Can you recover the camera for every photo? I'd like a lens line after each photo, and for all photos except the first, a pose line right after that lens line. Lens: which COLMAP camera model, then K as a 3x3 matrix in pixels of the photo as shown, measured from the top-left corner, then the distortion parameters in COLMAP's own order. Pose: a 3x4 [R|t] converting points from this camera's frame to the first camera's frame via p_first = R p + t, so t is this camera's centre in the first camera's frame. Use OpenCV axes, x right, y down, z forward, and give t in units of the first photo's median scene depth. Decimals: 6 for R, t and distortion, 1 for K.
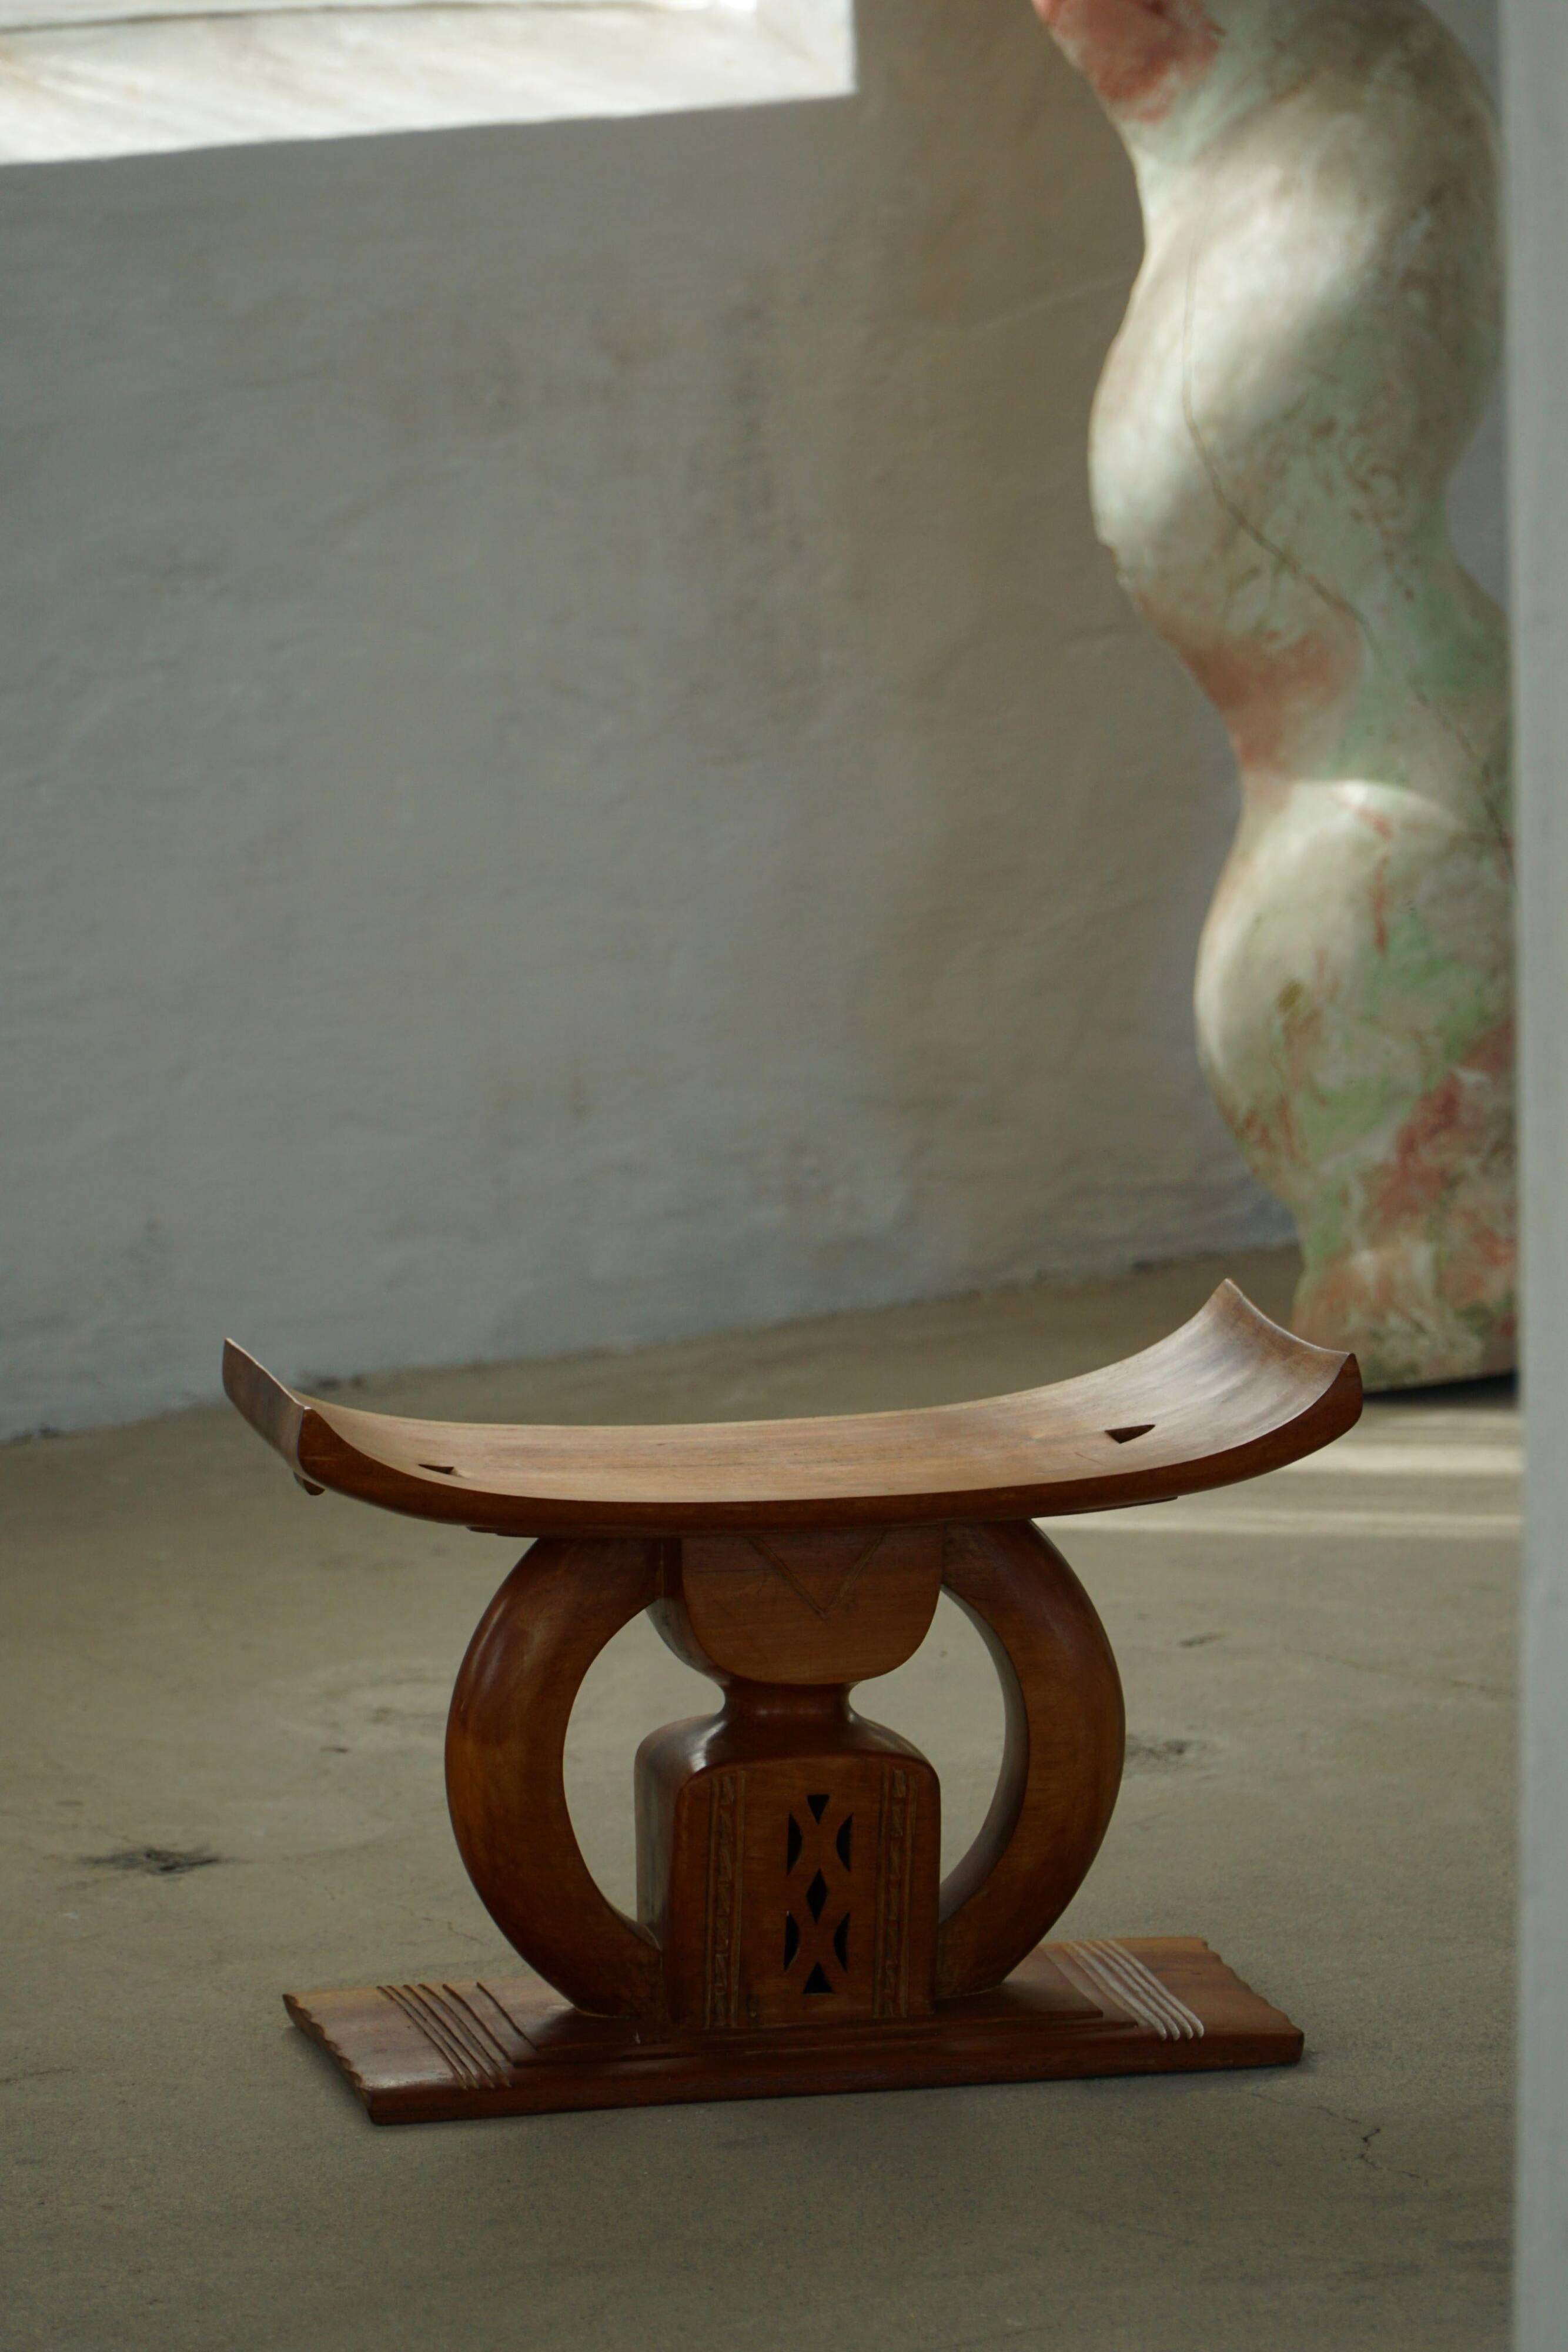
lens RADIAL K [[13501.2, 0, 784.0], [0, 13501.2, 1176.0], [0, 0, 1]] dist [-1.158542, -3.680799]
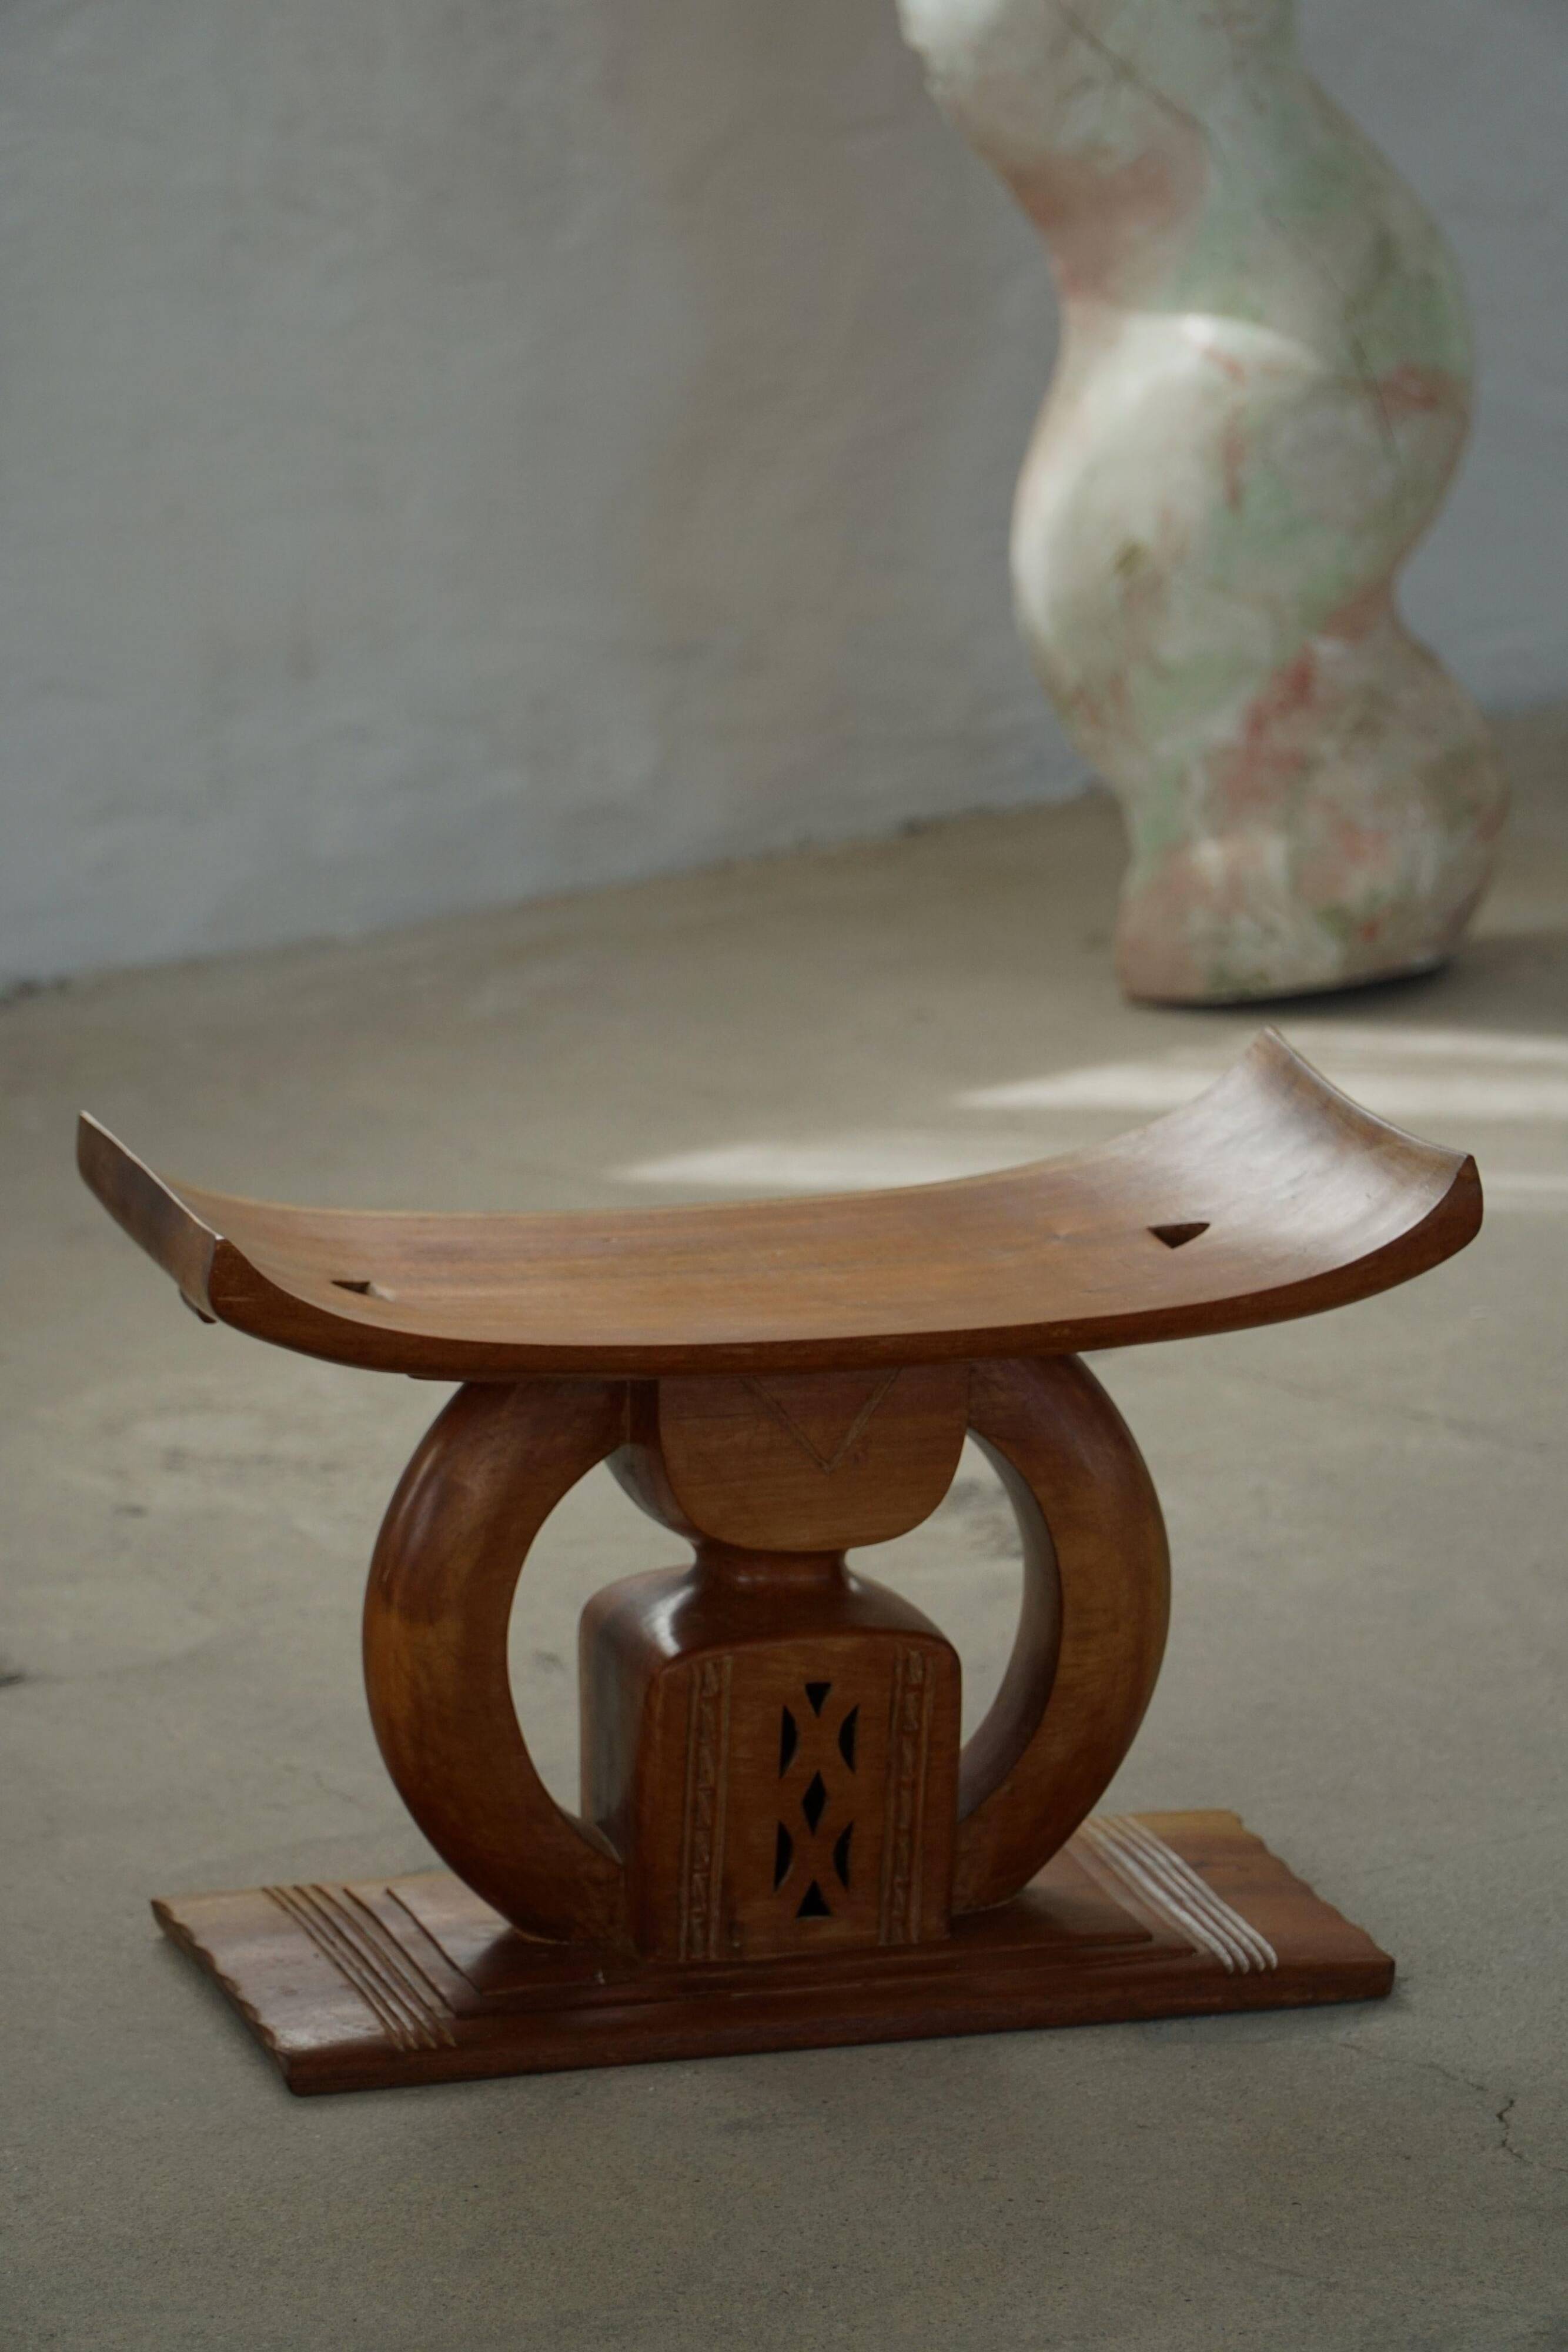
lens RADIAL K [[12370.0, 0, 724.0], [0, 12370.0, 1184.5], [0, 0, 1]] dist [-1.615257, 26.729452]
pose [[0.997907, -0.002832, 0.064602, -0.051736], [-0.001959, 0.997257, 0.073988, -0.040319], [-0.064634, -0.073960, 0.995164, 0.247230]]
